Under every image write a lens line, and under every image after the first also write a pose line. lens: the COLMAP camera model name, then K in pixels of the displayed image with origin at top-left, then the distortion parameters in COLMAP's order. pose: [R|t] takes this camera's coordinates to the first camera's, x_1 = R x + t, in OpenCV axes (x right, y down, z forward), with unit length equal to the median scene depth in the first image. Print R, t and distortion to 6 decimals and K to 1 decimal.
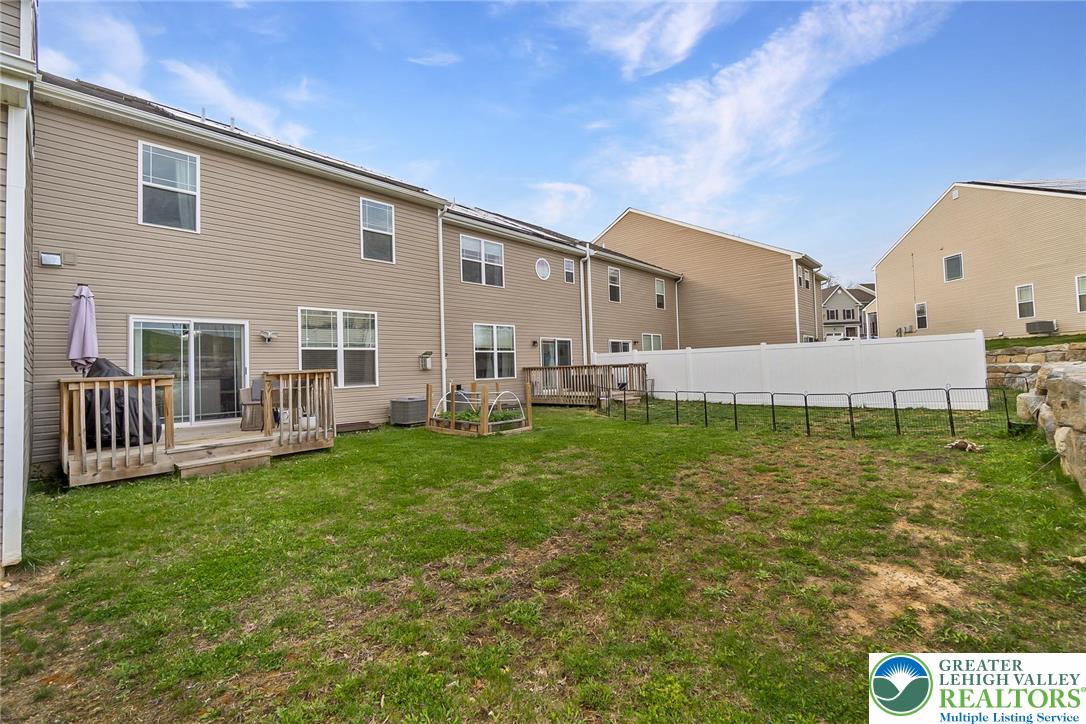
lens RADIAL K [[489.6, 0, 543.0], [0, 489.6, 362.0], [0, 0, 1]] dist [-0.001533, -0.000208]
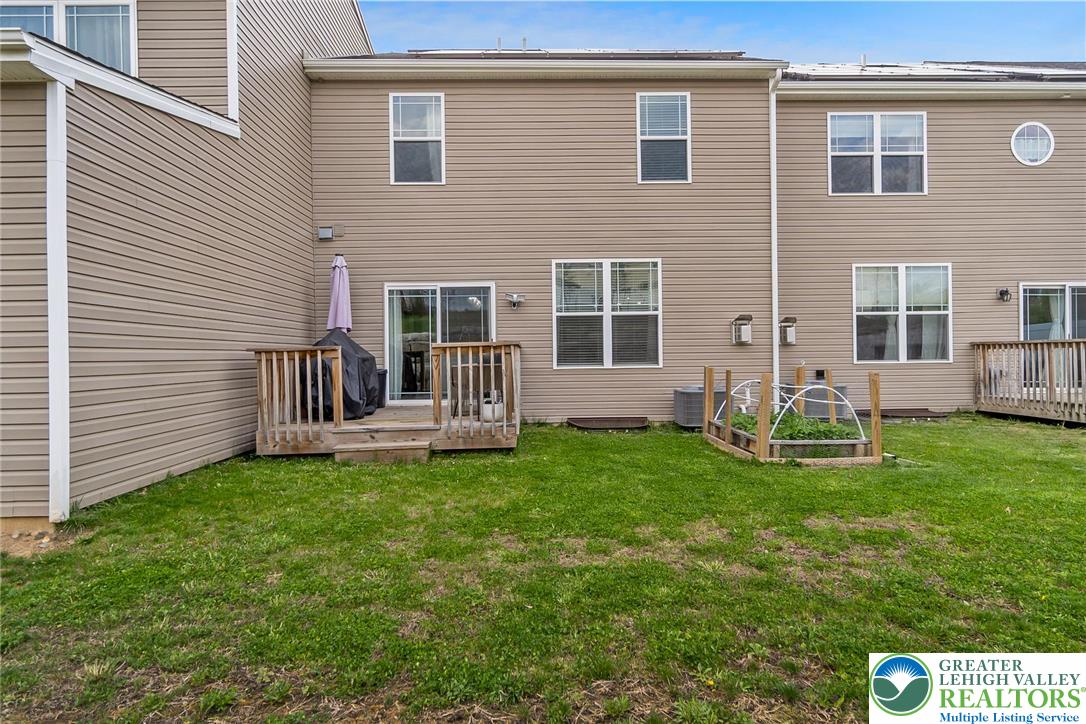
lens RADIAL K [[642.9, 0, 543.0], [0, 642.9, 362.0], [0, 0, 1]] dist [0.001353, -0.001799]
pose [[0.680998, 0.030356, -0.731656, 0.210842], [0.001069, 0.999098, 0.042447, 0.003575], [0.732285, -0.029688, 0.680351, 0.274531]]
